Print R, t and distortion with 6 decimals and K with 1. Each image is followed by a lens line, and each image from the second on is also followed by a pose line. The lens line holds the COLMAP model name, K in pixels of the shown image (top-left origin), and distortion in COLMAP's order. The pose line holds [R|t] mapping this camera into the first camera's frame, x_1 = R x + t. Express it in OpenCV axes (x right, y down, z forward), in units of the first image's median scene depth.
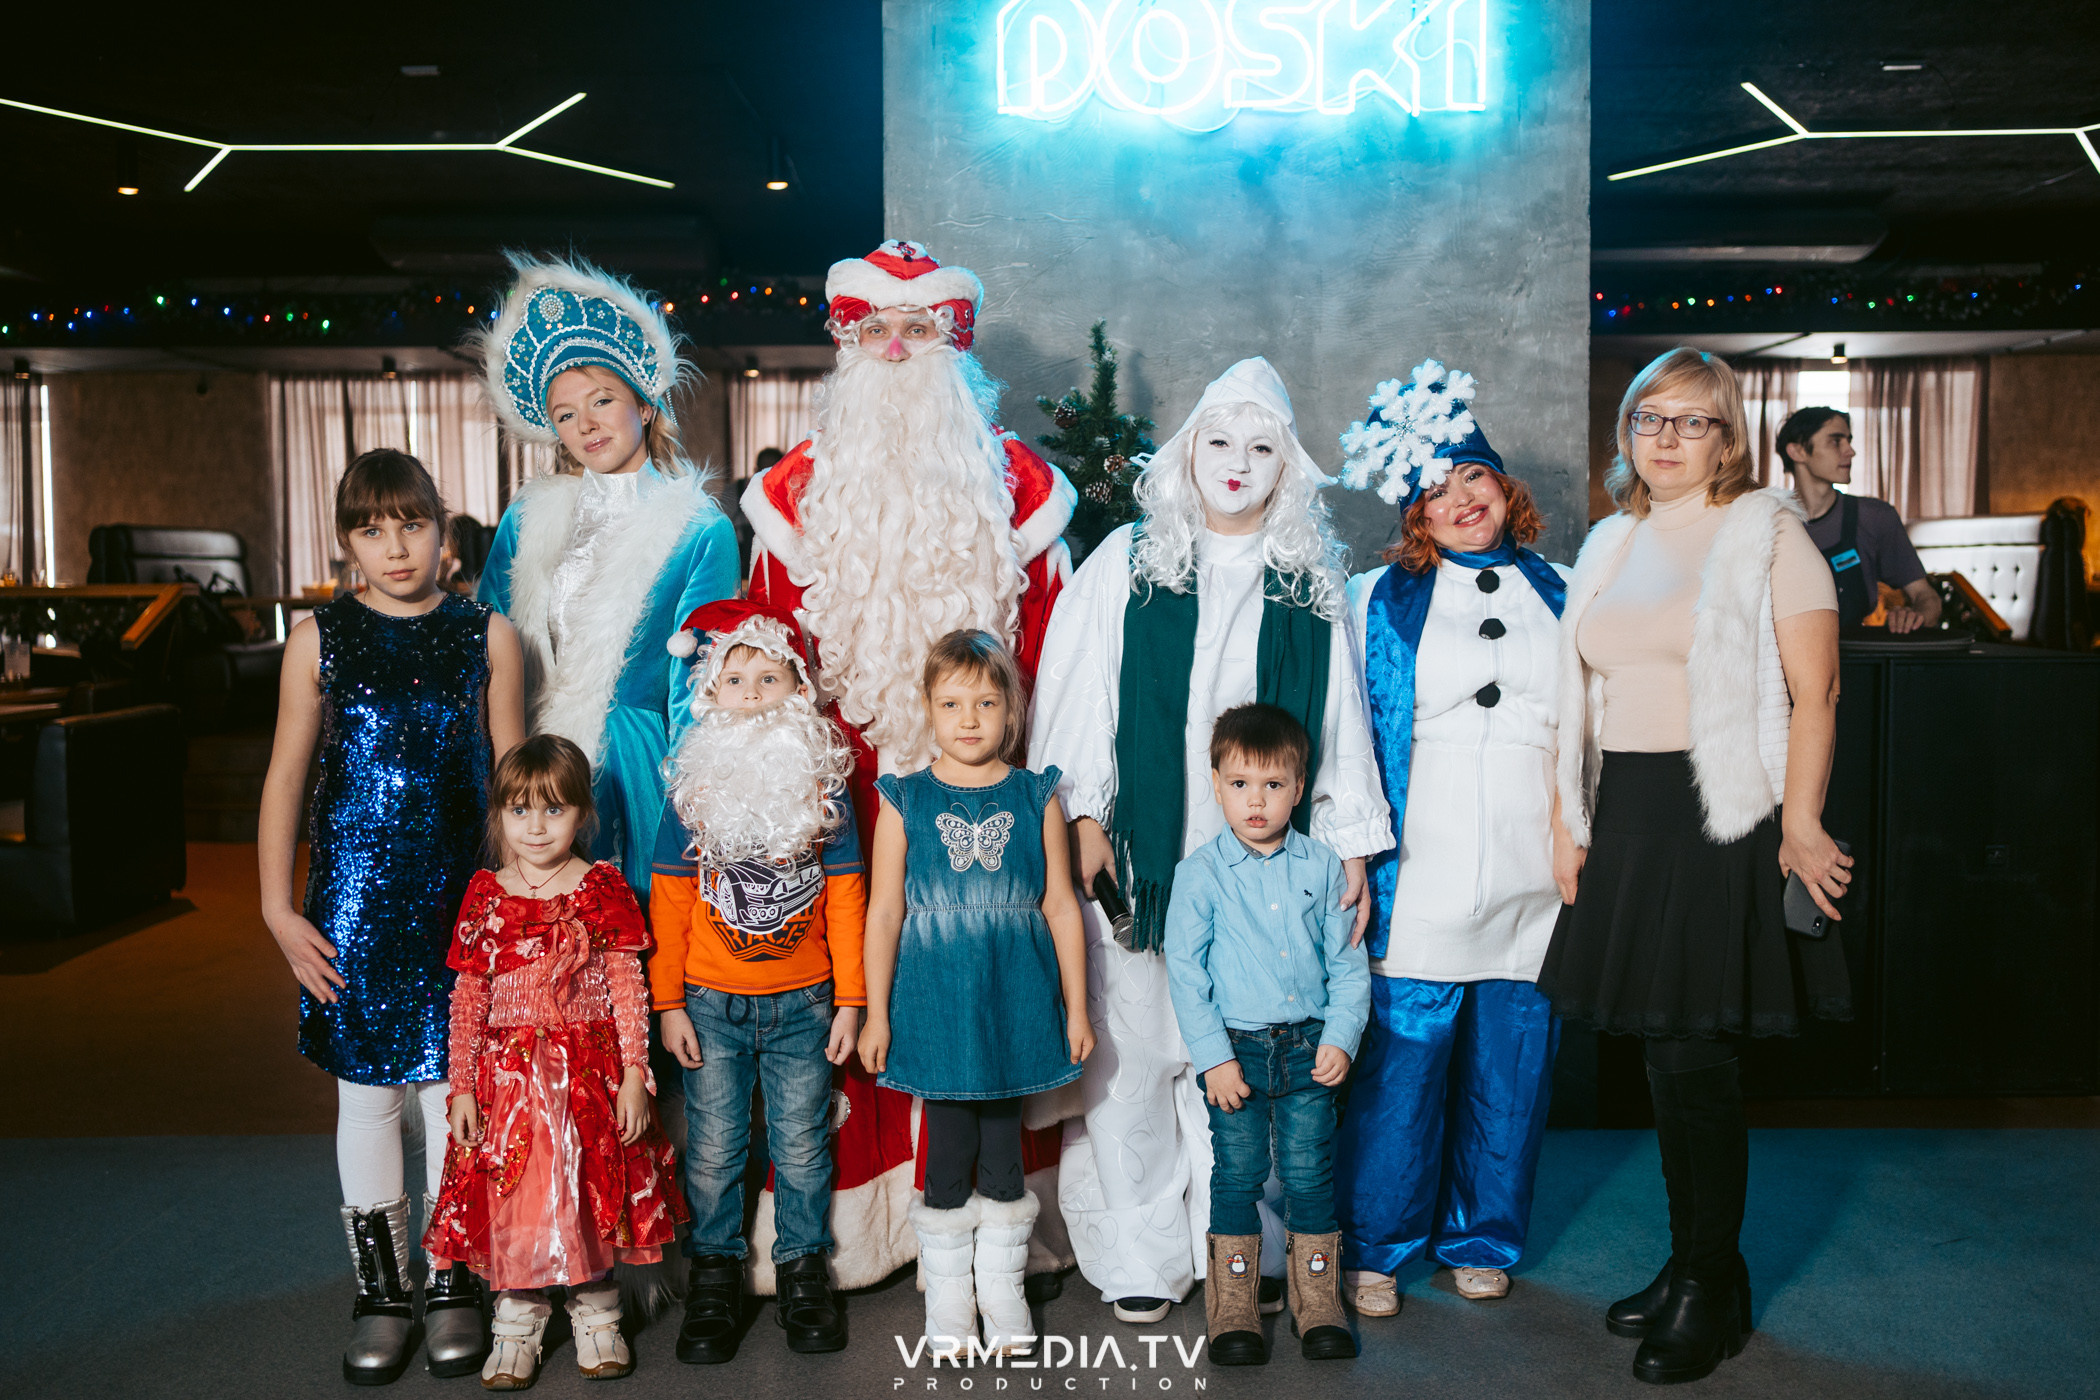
lens RADIAL K [[2197.8, 0, 1046.4], [0, 2197.8, 695.2], [0, 0, 1]] dist [-0.033013, 0.167686]
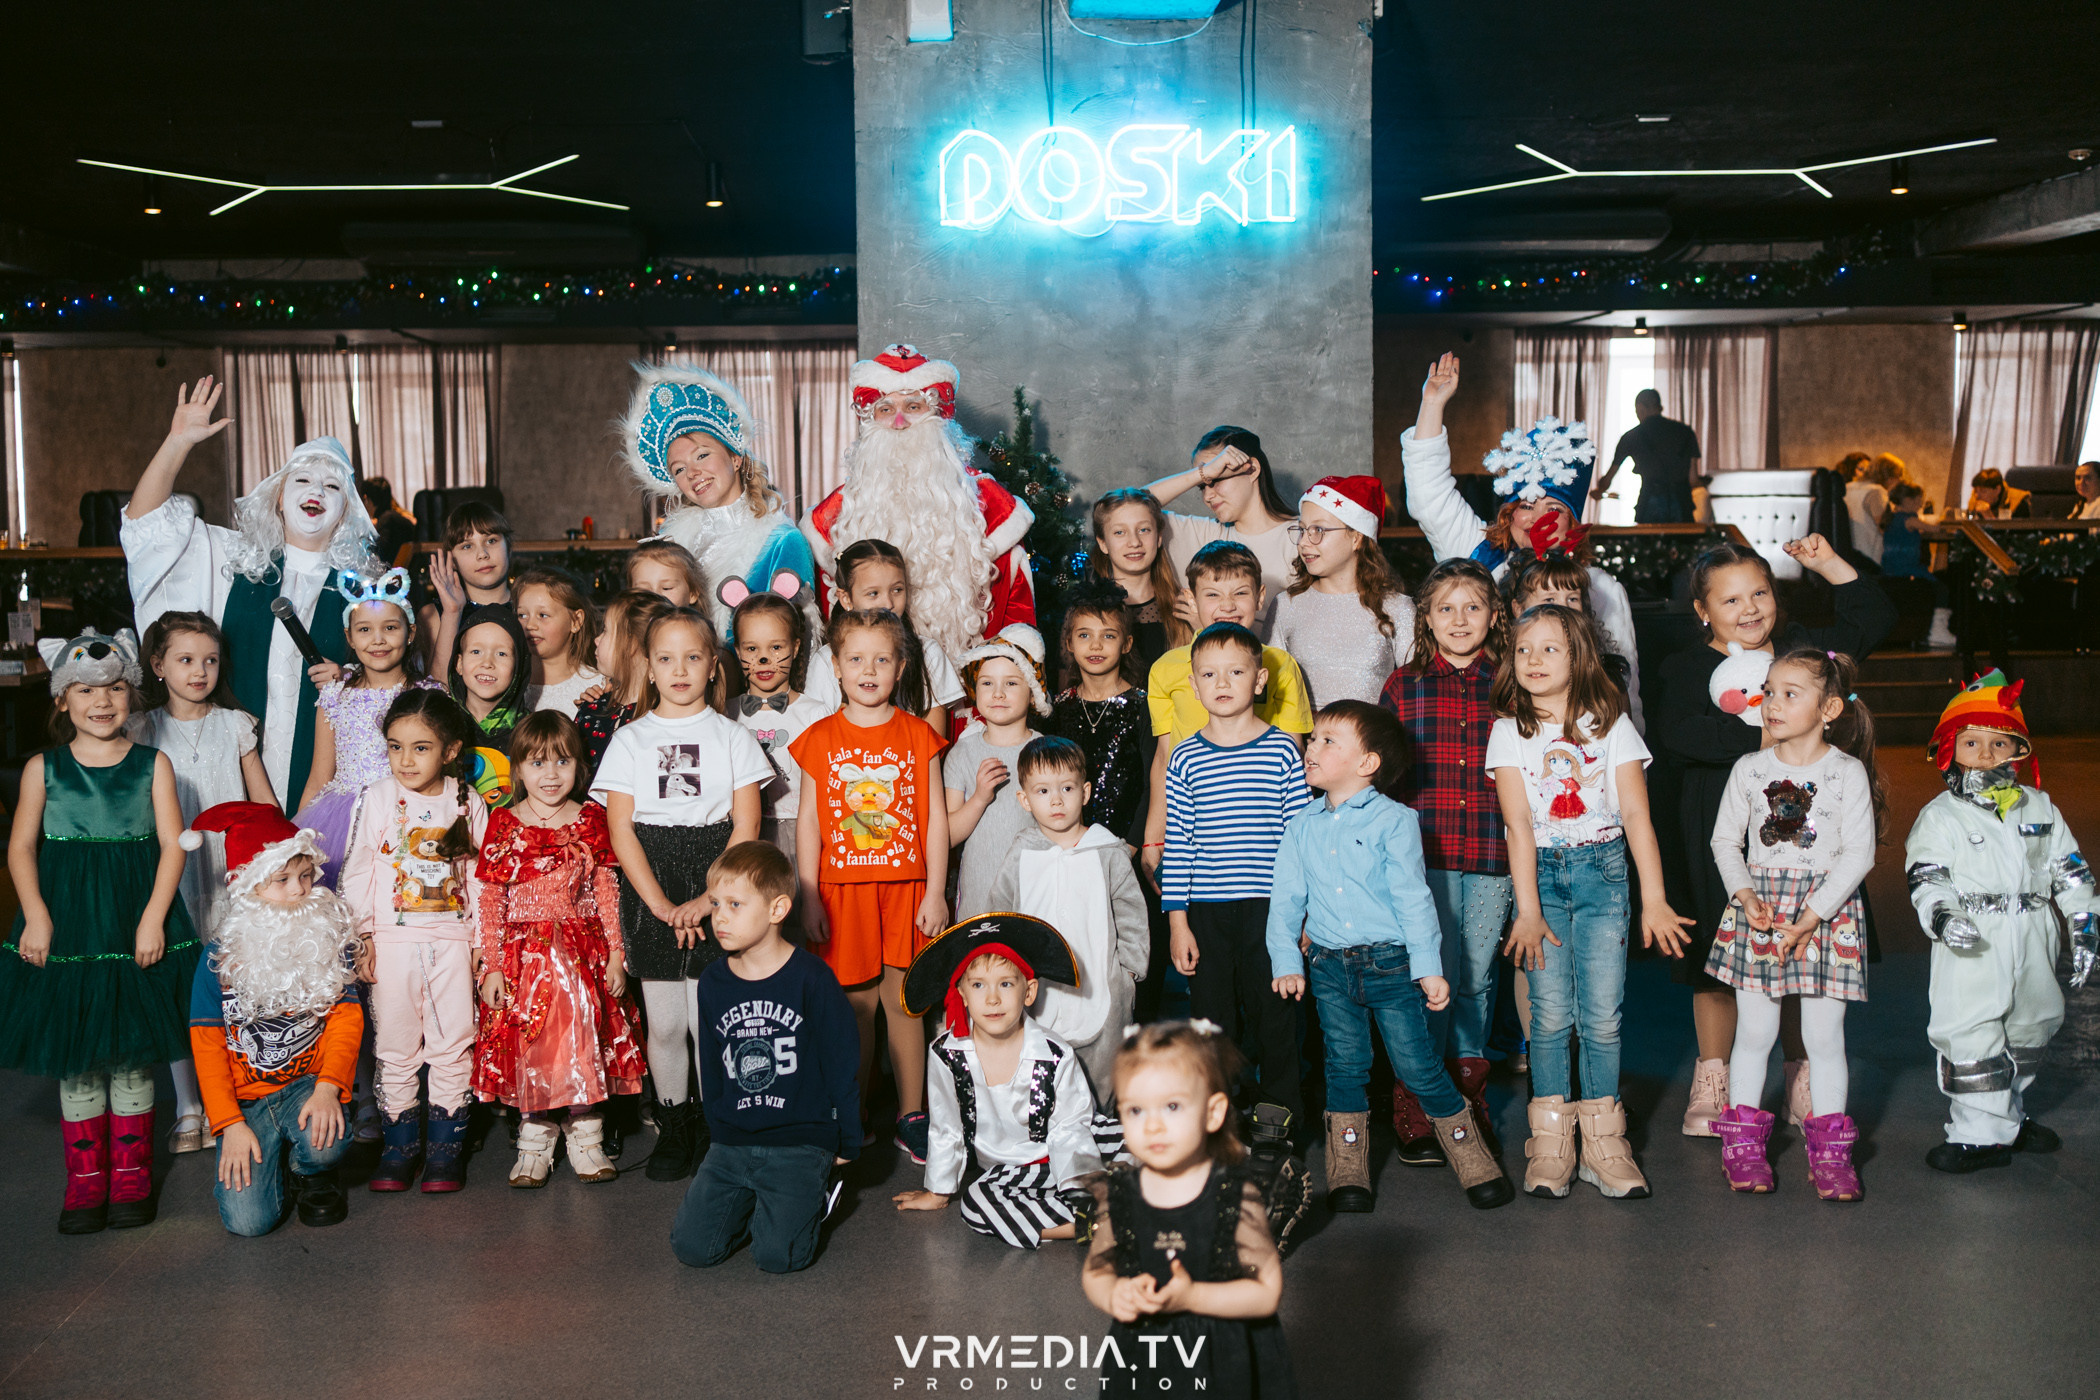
lens RADIAL K [[2296.5, 0, 971.7], [0, 2296.5, 654.4], [0, 0, 1]] dist [-0.026732, 0.152669]
pose [[0.999500, -0.009239, 0.030238, -0.047865], [0.008824, 0.999865, 0.013831, -0.017039], [-0.030362, -0.013557, 0.999447, -0.427364]]
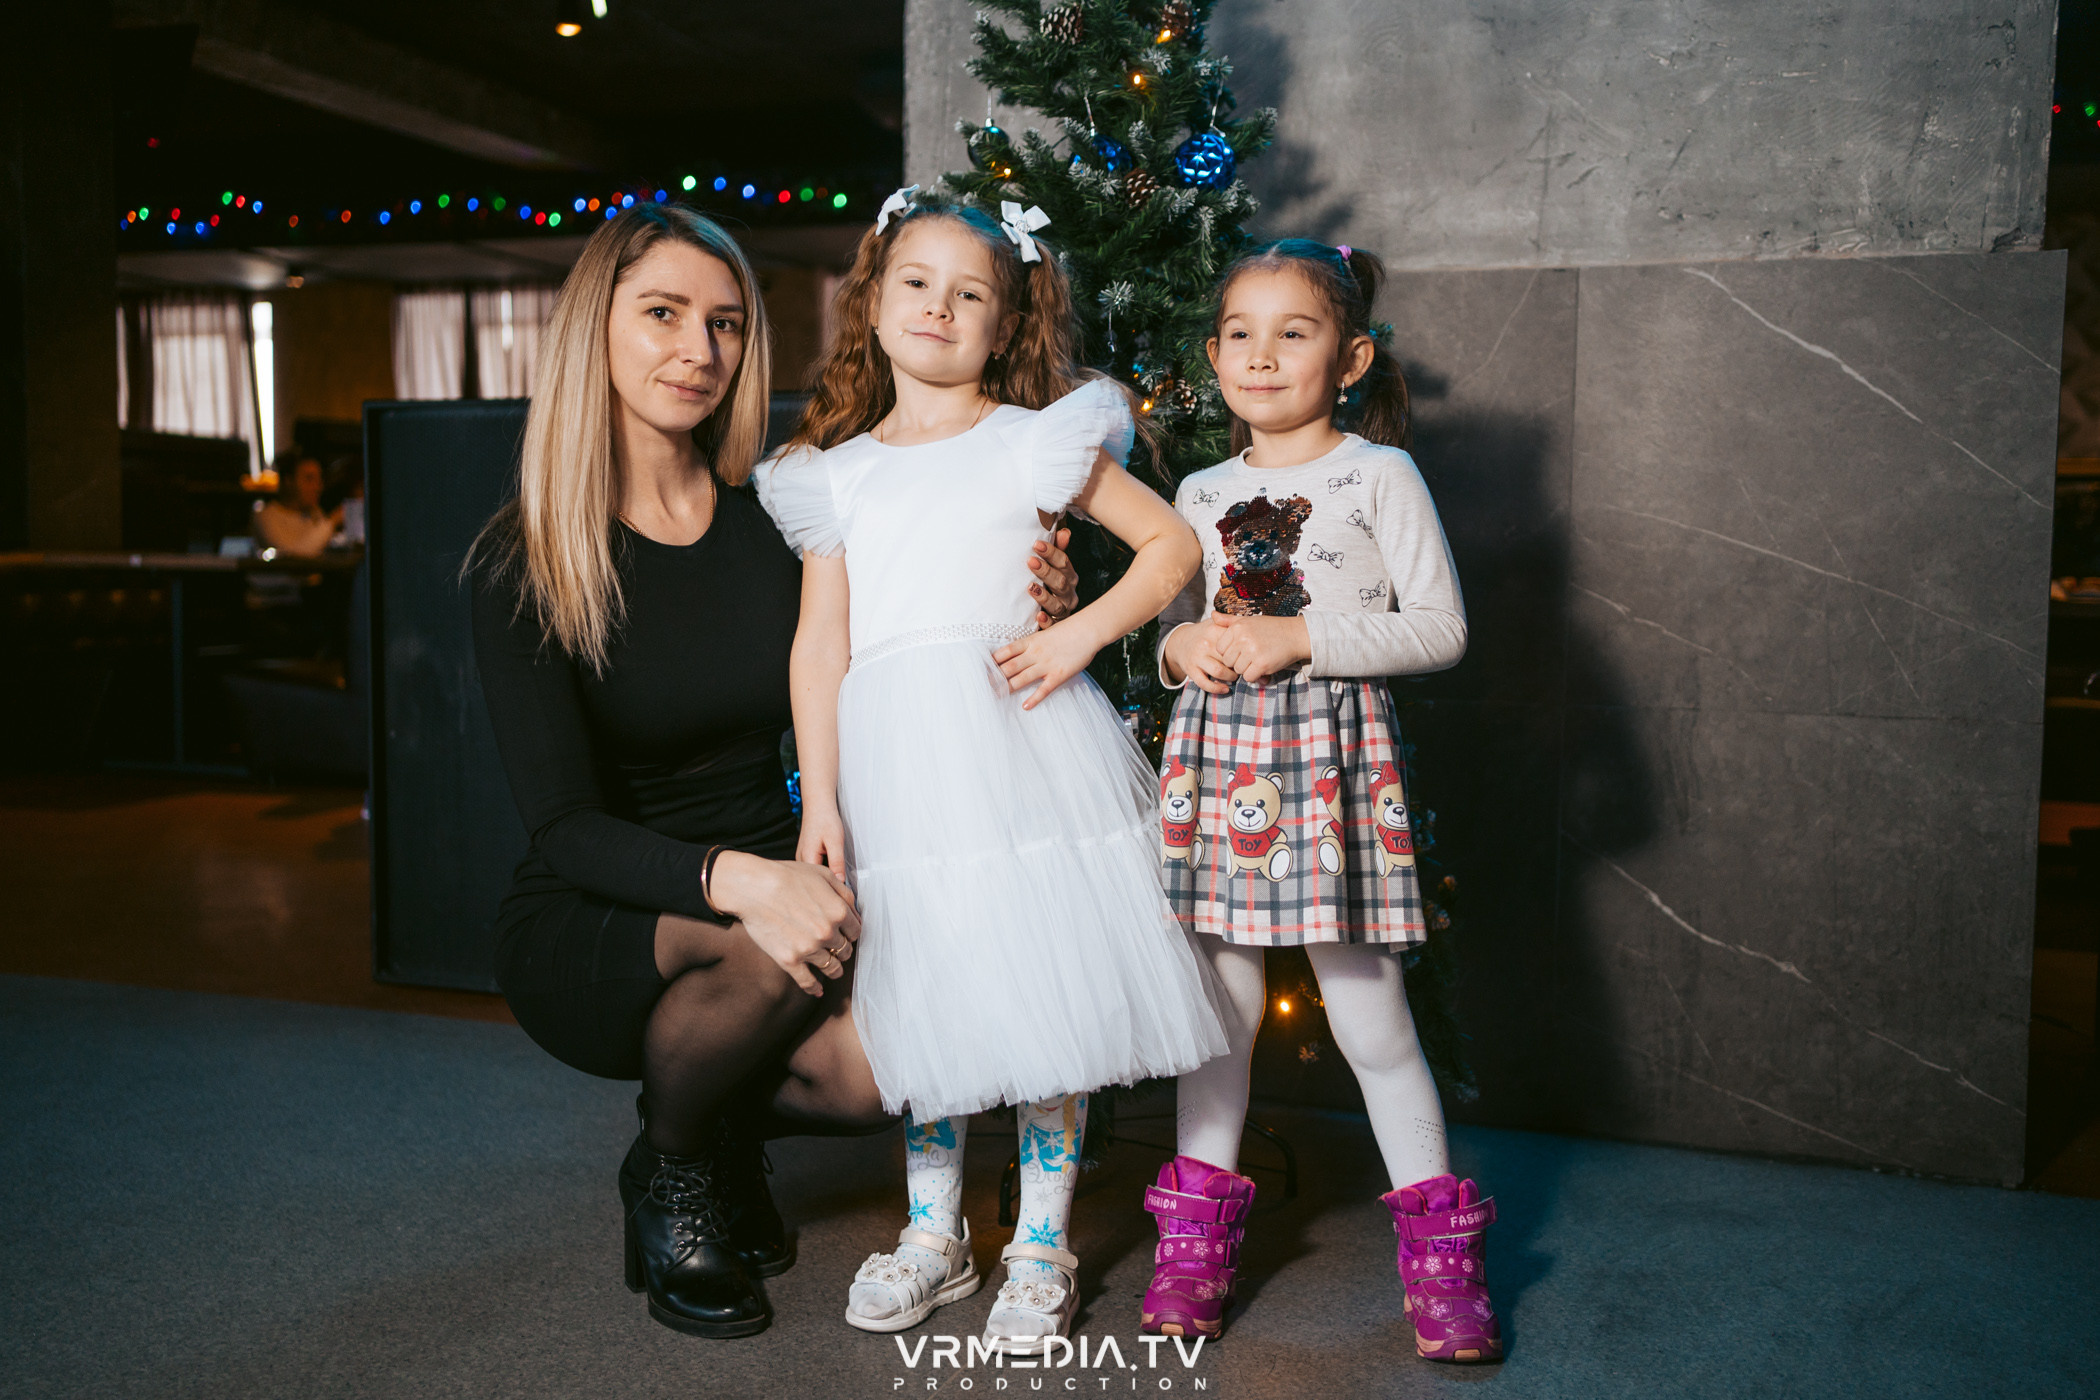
lens RADIAL K [[2121.6, 0, 1046.0], [0, 2121.6, 697.0], [0, 0, 1]] dist [-0.033939, 0.172506]
pose [[0.937462, 0.042777, -0.345450, 0.201991], [-0.040406, 0.999084, 0.014065, 0.073613], [0.345736, 0.000773, 0.938332, 0.401940]]
